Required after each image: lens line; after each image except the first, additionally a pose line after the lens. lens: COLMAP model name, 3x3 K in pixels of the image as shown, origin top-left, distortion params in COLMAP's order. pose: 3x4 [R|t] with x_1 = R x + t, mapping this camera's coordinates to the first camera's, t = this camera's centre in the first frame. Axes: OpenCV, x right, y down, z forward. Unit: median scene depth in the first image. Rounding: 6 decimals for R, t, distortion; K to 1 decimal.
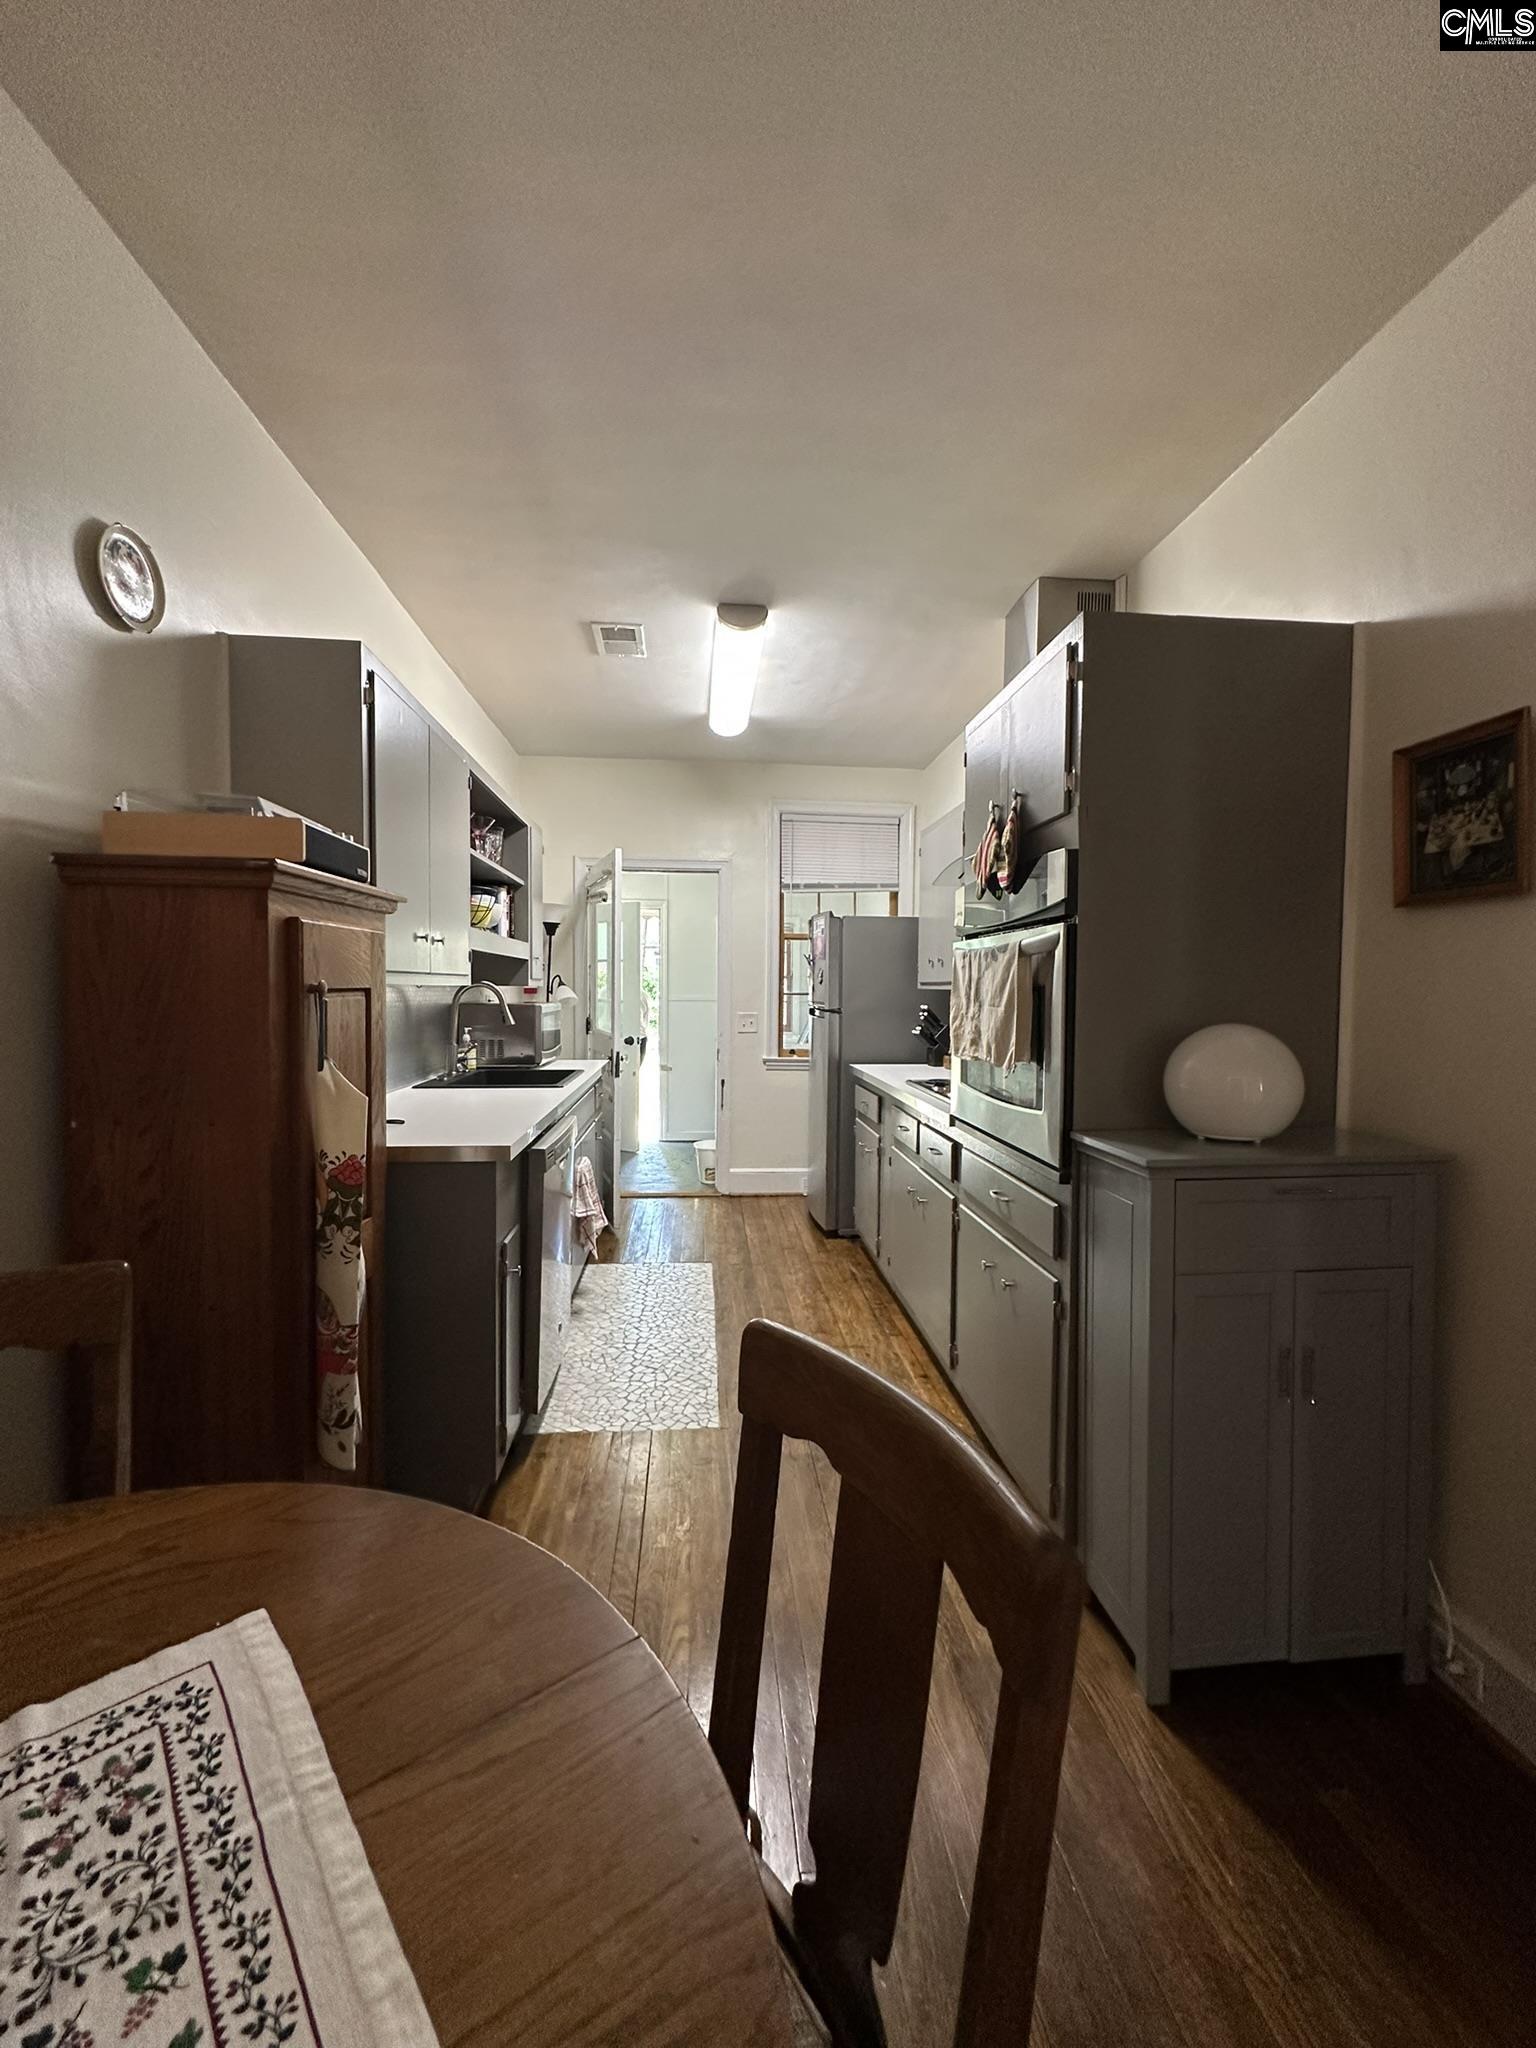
lens RADIAL K [[820.7, 0, 764.4], [0, 820.7, 1020.7], [0, 0, 1]] dist [-0.000029, 0.000652]
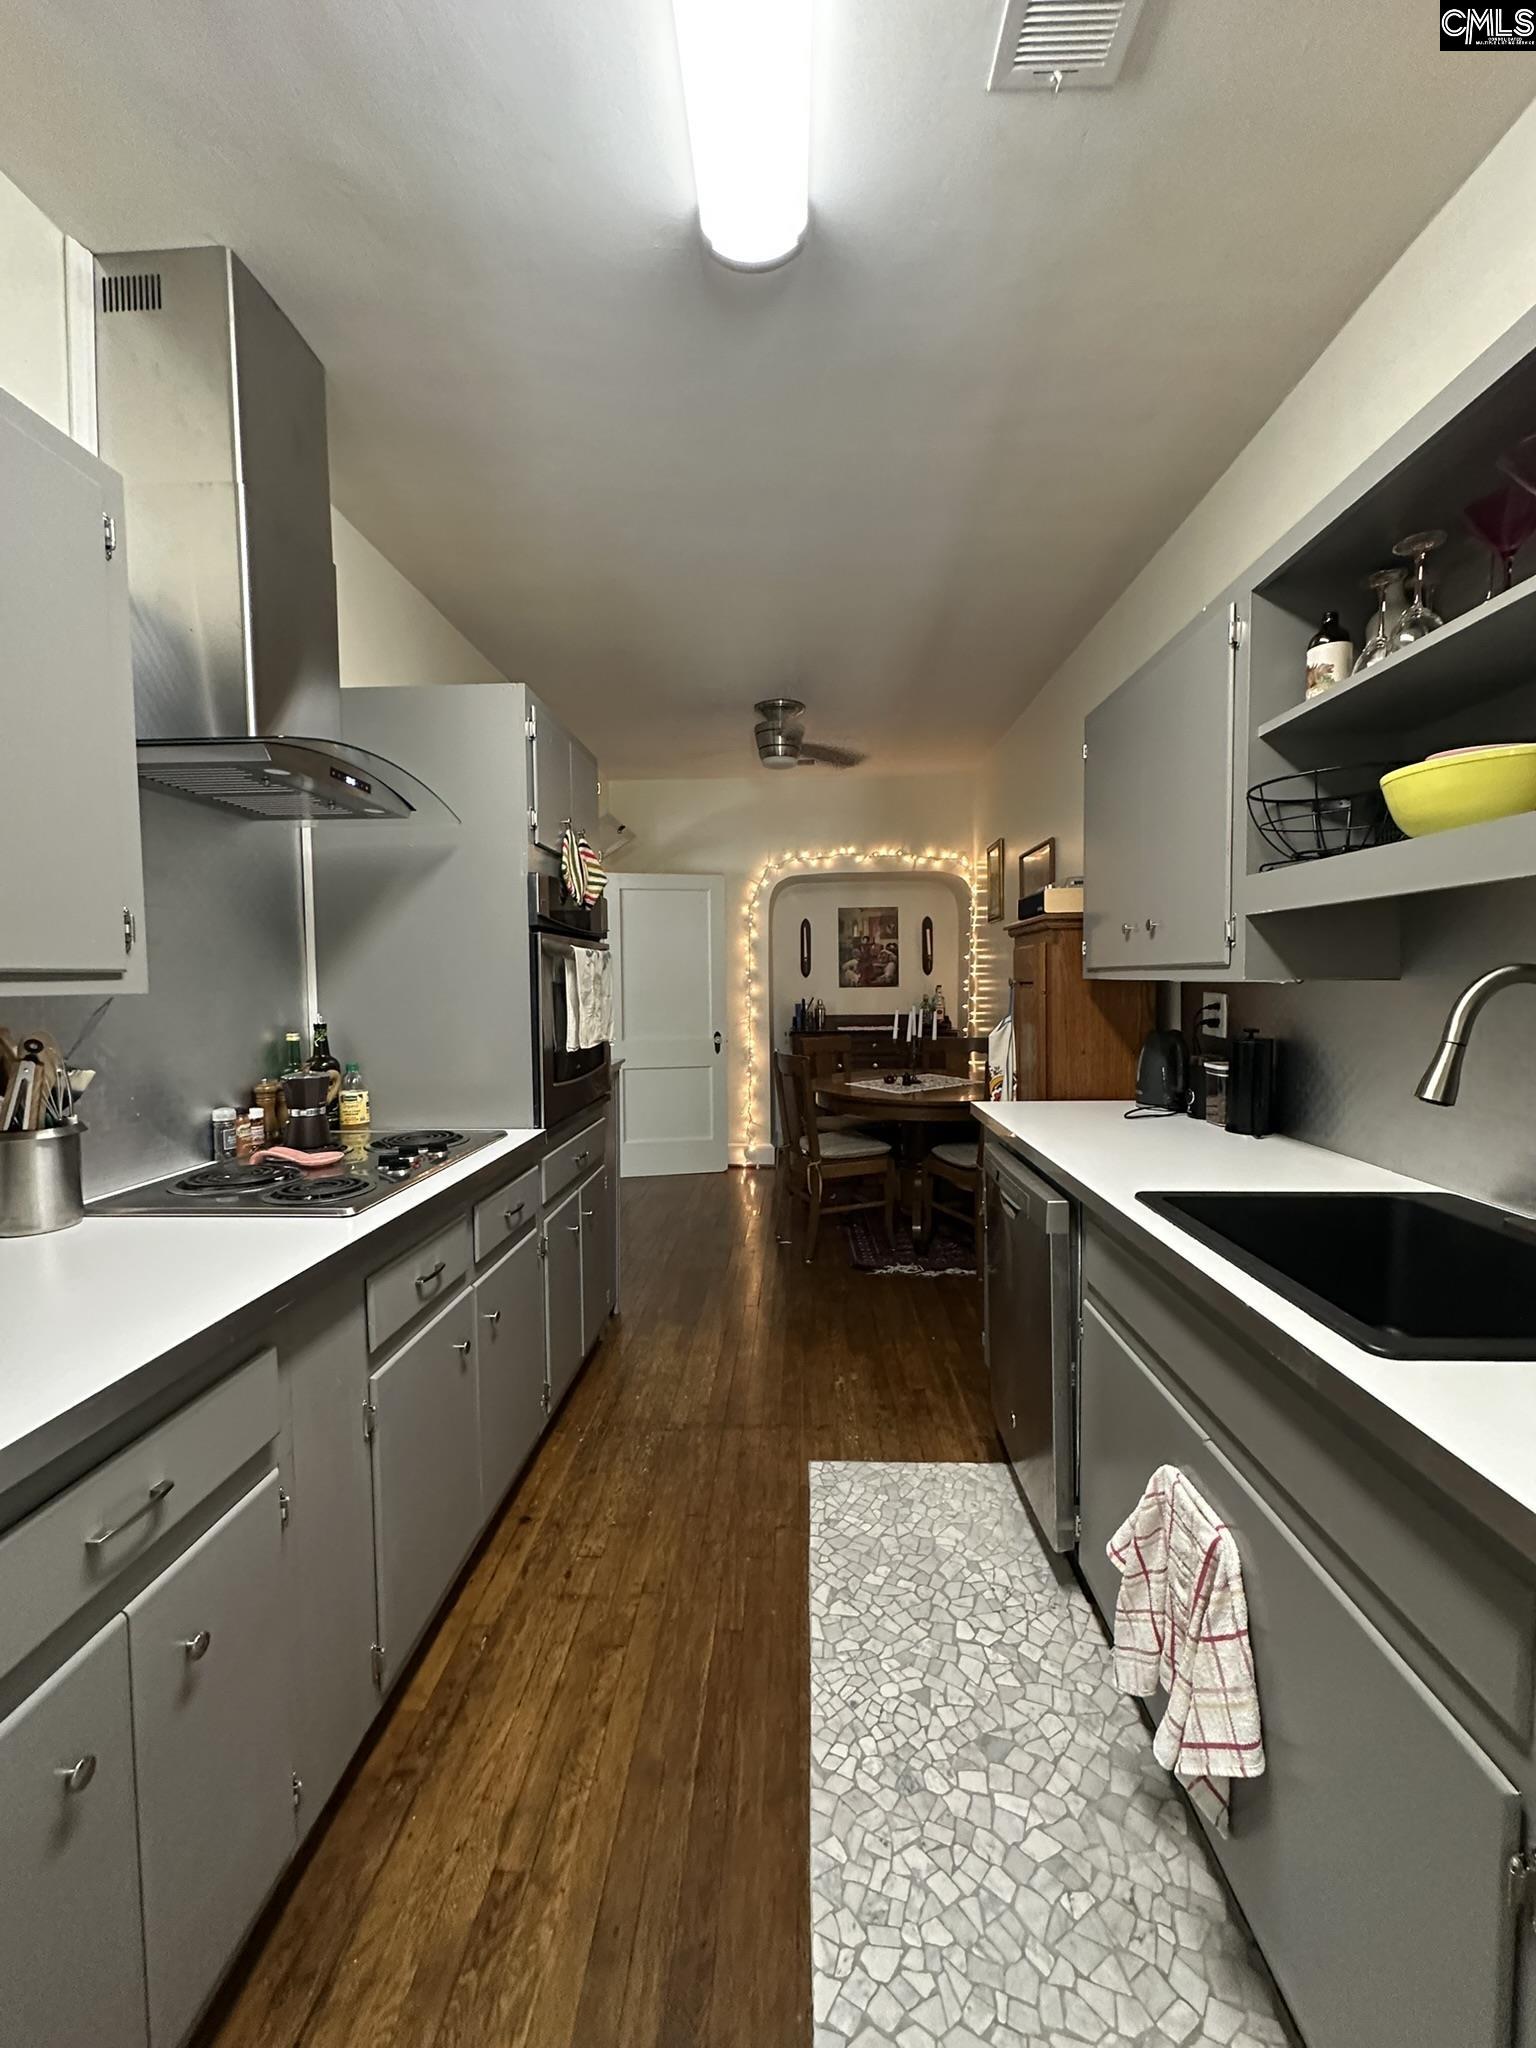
lens RADIAL K [[820.7, 0, 764.4], [0, 820.7, 1020.7], [0, 0, 1]] dist [-0.000029, 0.000652]
pose [[-0.991785, -0.002777, 0.127889, -0.099667], [0.008940, 0.995815, 0.090956, -0.066932], [-0.127606, 0.091352, -0.987609, 1.544516]]
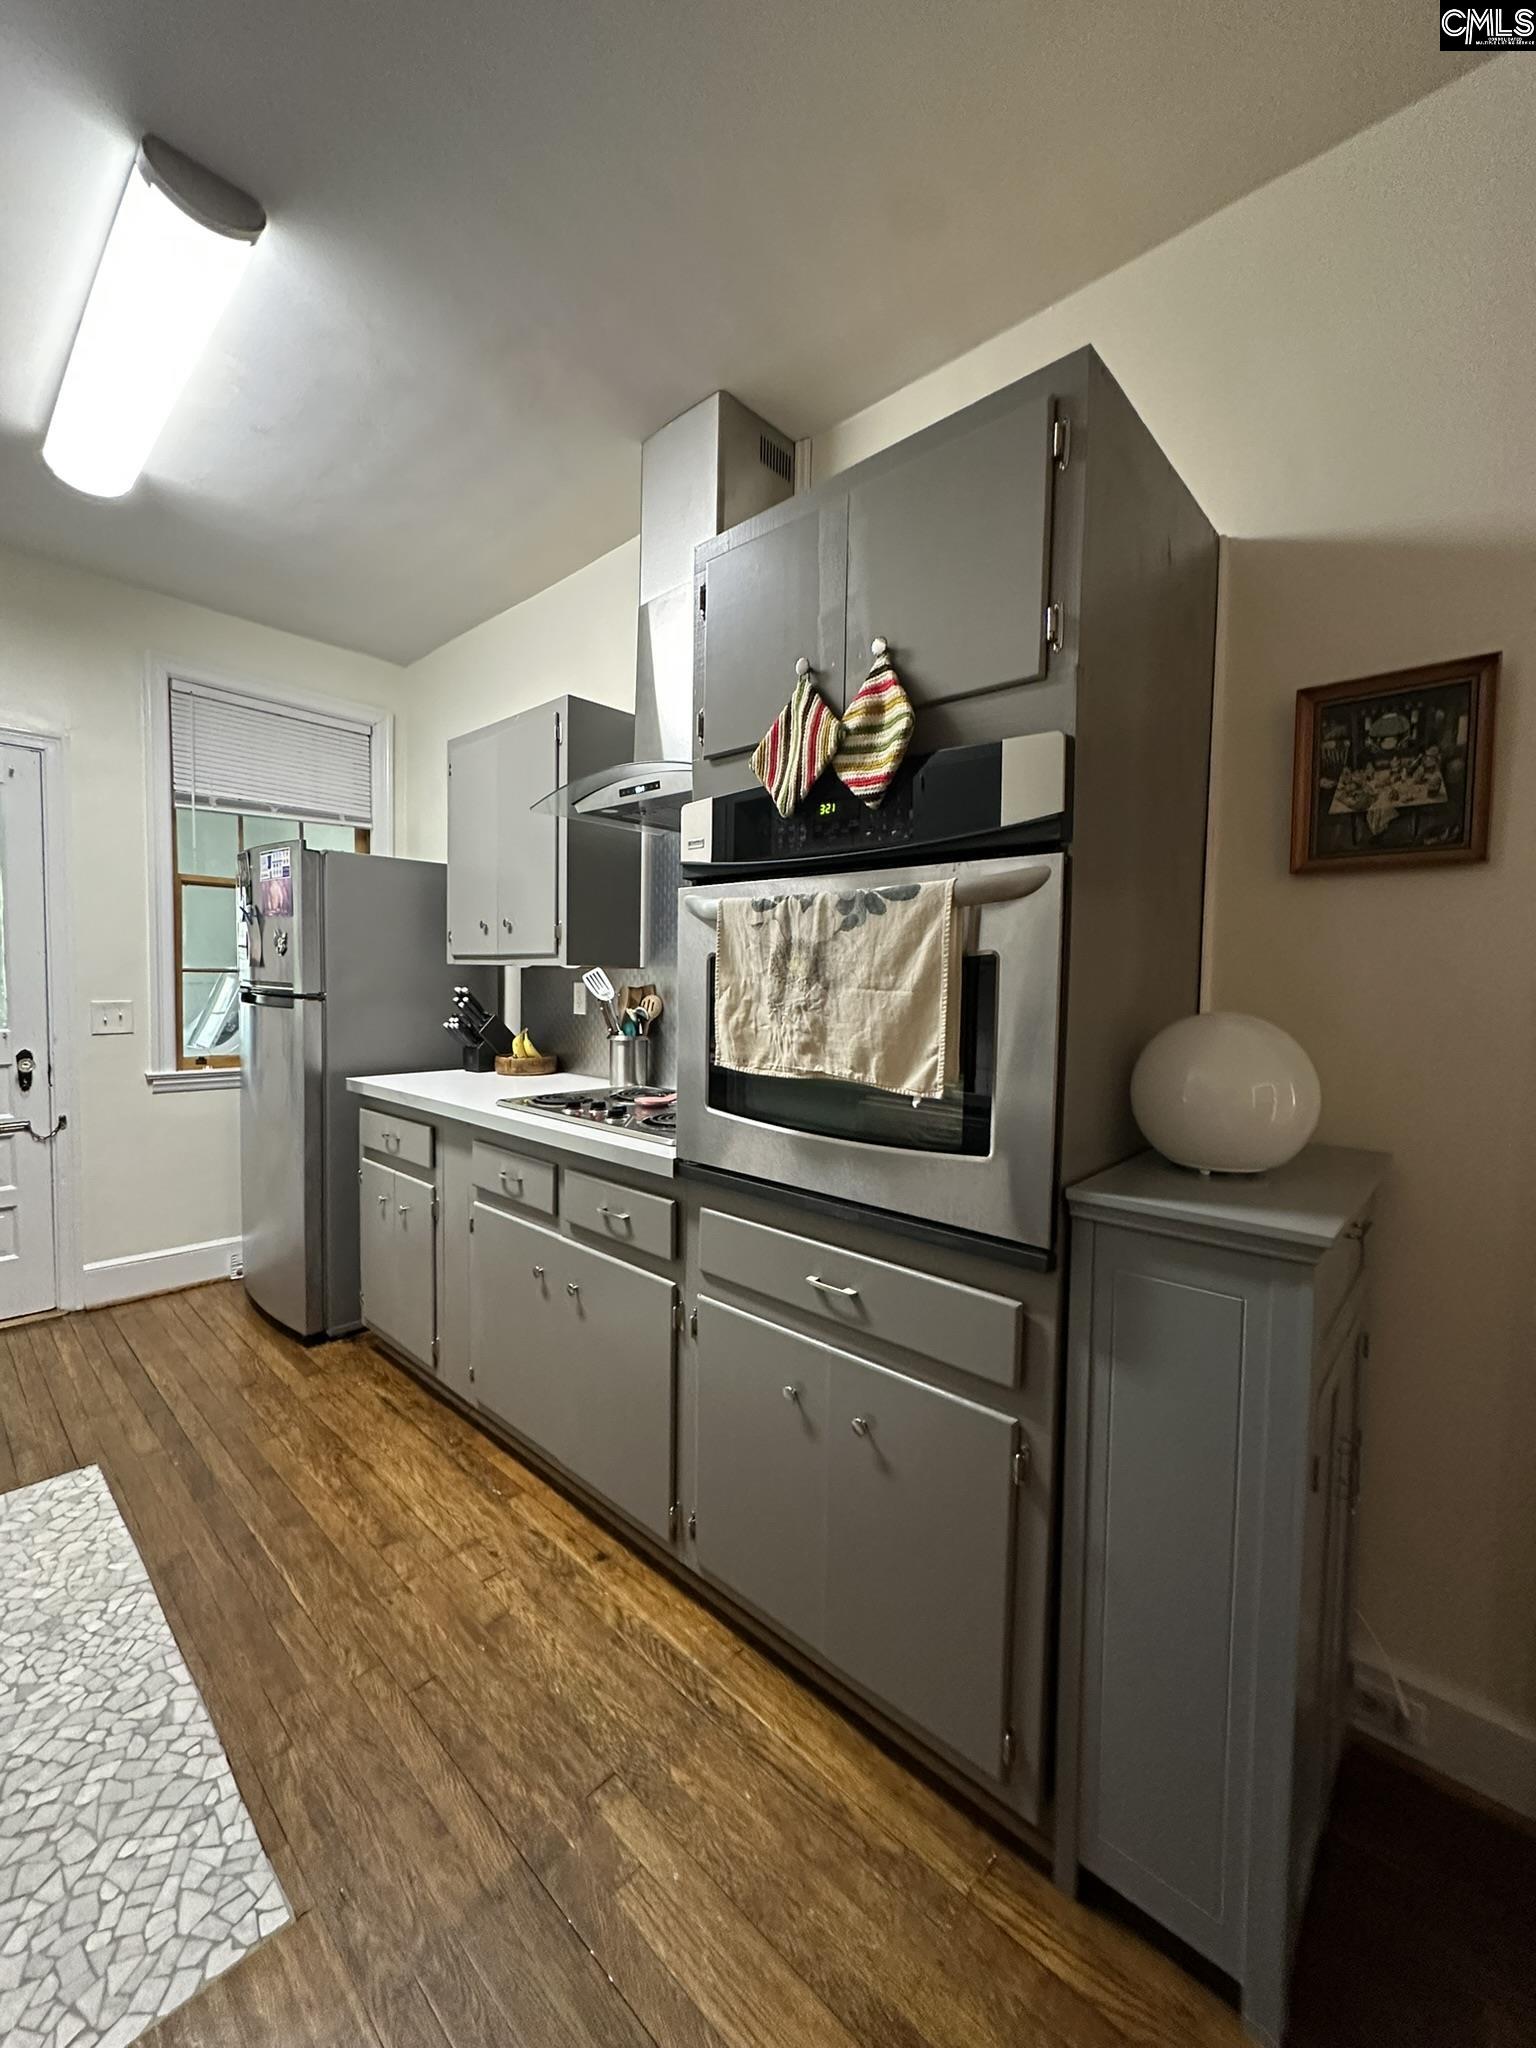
lens RADIAL K [[820.7, 0, 764.4], [0, 820.7, 1020.7], [0, 0, 1]] dist [-0.000029, 0.000652]
pose [[0.737934, -0.029179, 0.674241, -0.127415], [0.014051, 0.999513, 0.027878, -0.008398], [-0.674726, -0.011098, 0.737985, 0.407752]]
